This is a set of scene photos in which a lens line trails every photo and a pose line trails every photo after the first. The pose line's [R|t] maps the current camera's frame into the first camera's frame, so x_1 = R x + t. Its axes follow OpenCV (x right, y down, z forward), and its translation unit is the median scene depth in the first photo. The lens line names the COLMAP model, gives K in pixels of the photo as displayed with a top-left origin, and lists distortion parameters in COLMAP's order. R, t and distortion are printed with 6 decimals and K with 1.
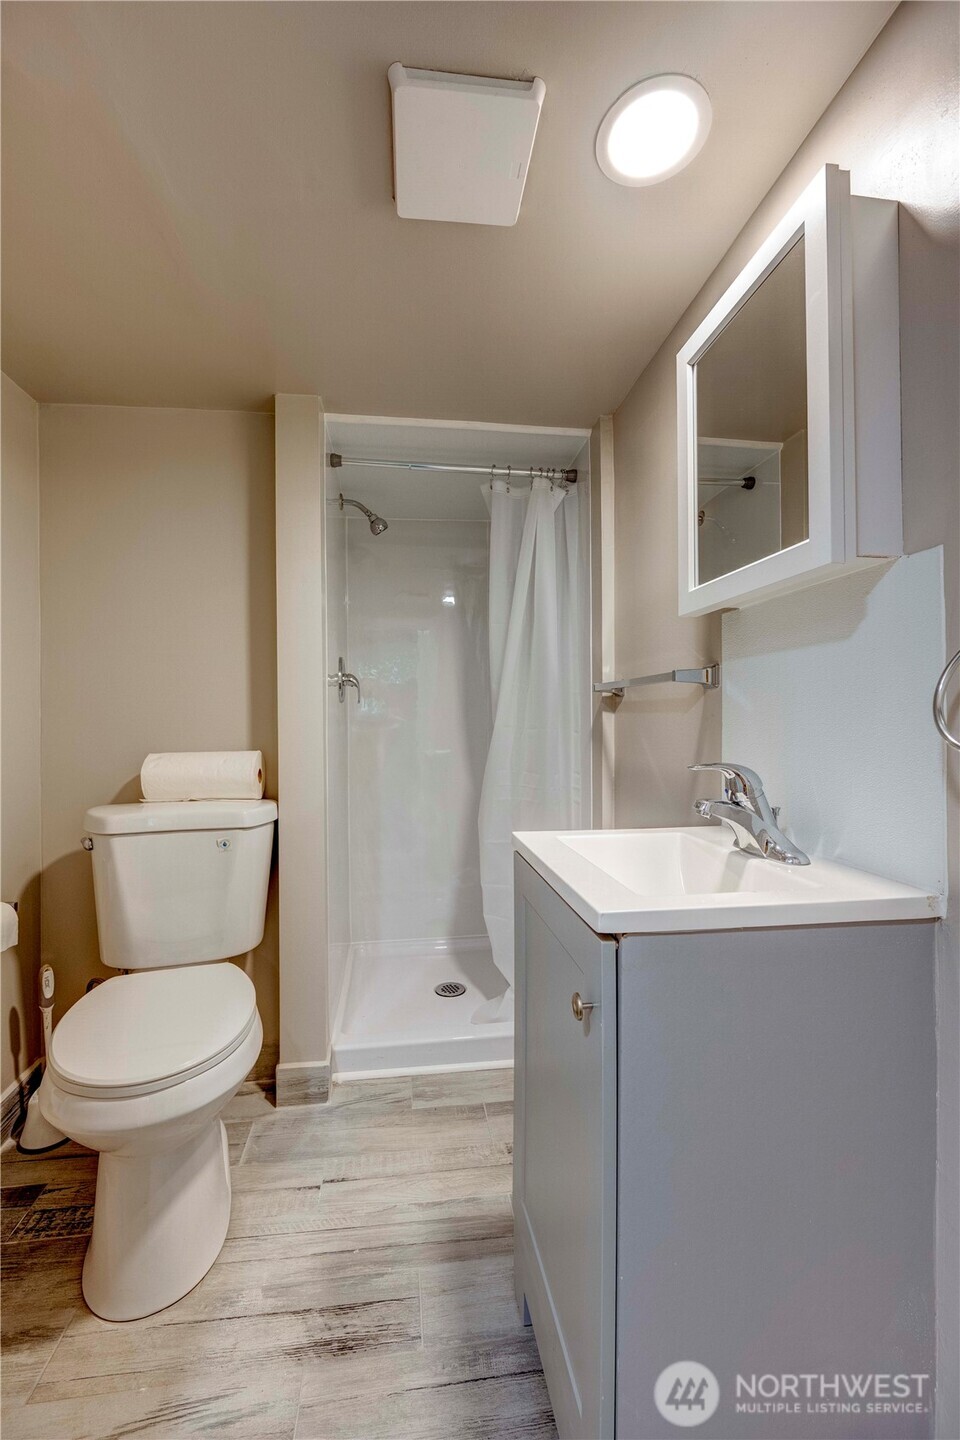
lens RADIAL K [[588.3, 0, 469.9], [0, 588.3, 724.4], [0, 0, 1]] dist [-0.000136, -0.000525]
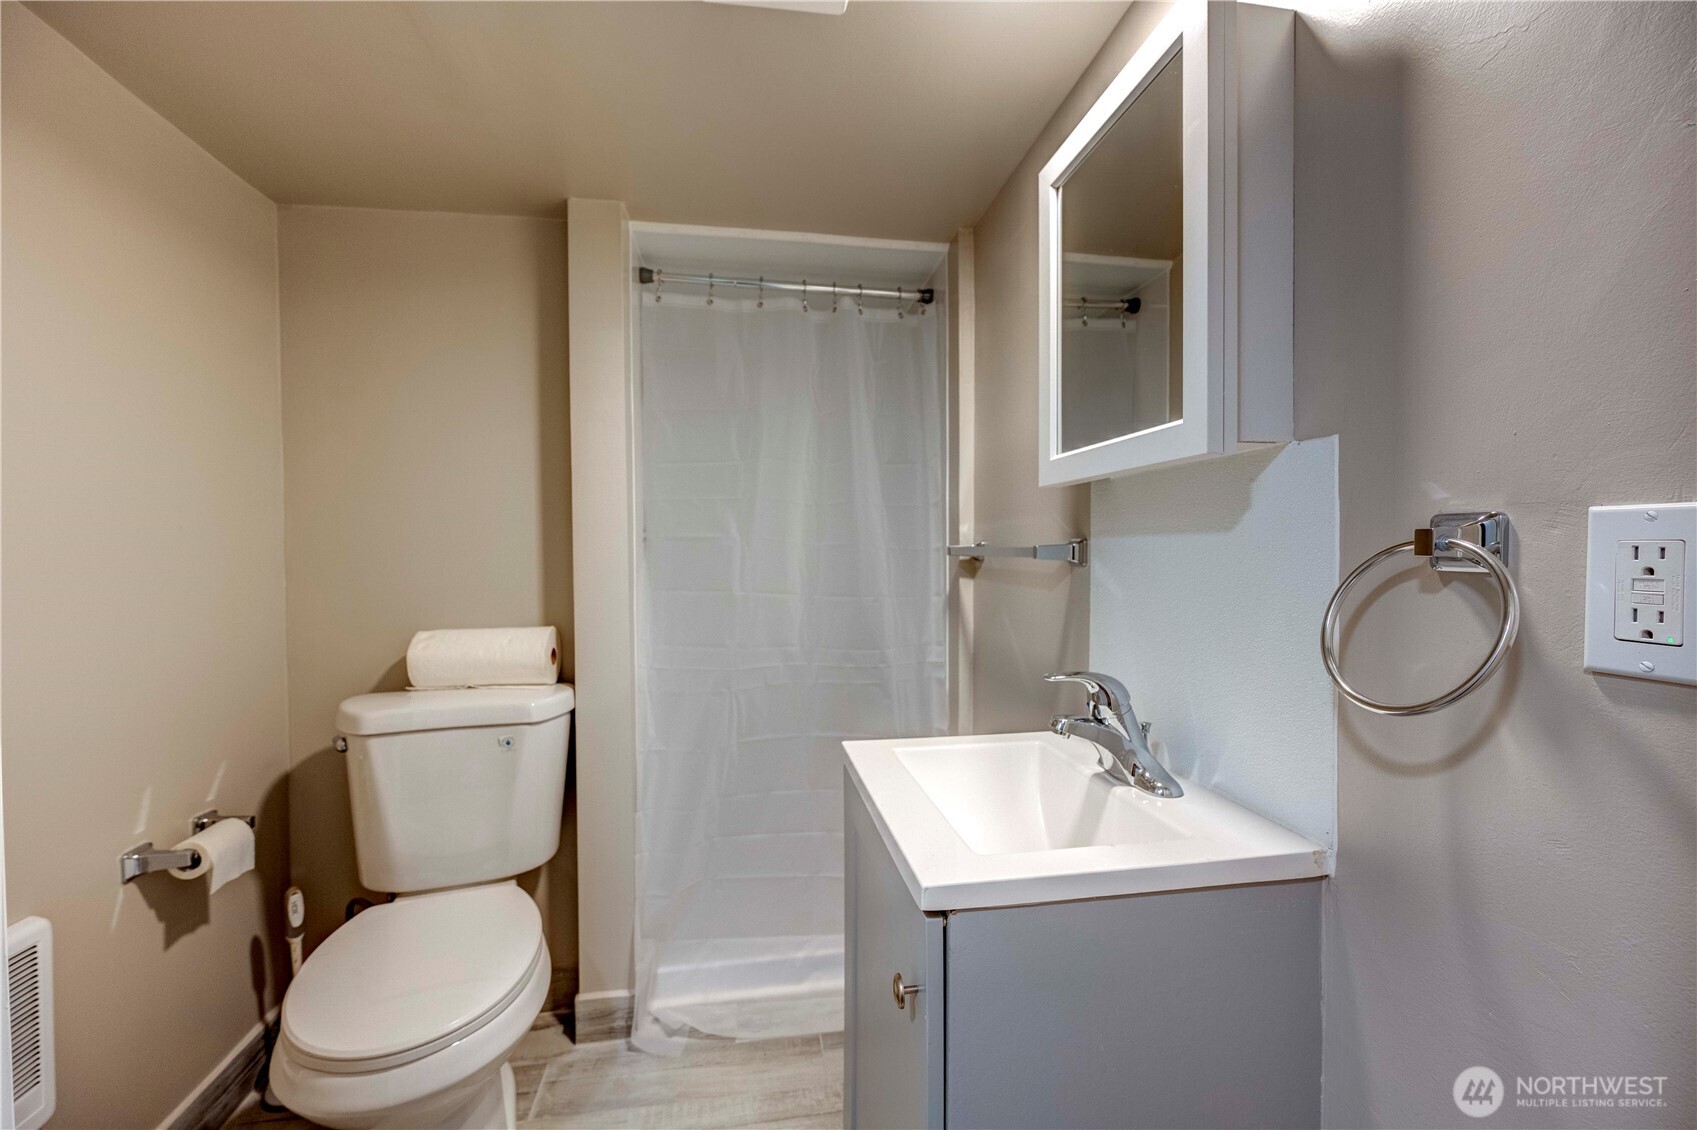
lens RADIAL K [[666.1, 0, 854.7], [0, 666.1, 558.4], [0, 0, 1]] dist [0.000369, -0.000396]
pose [[0.999476, 0.000262, 0.032376, 0.046957], [-0.000958, 0.999769, 0.021486, -0.080956], [-0.032363, -0.021505, 0.999245, 0.039491]]
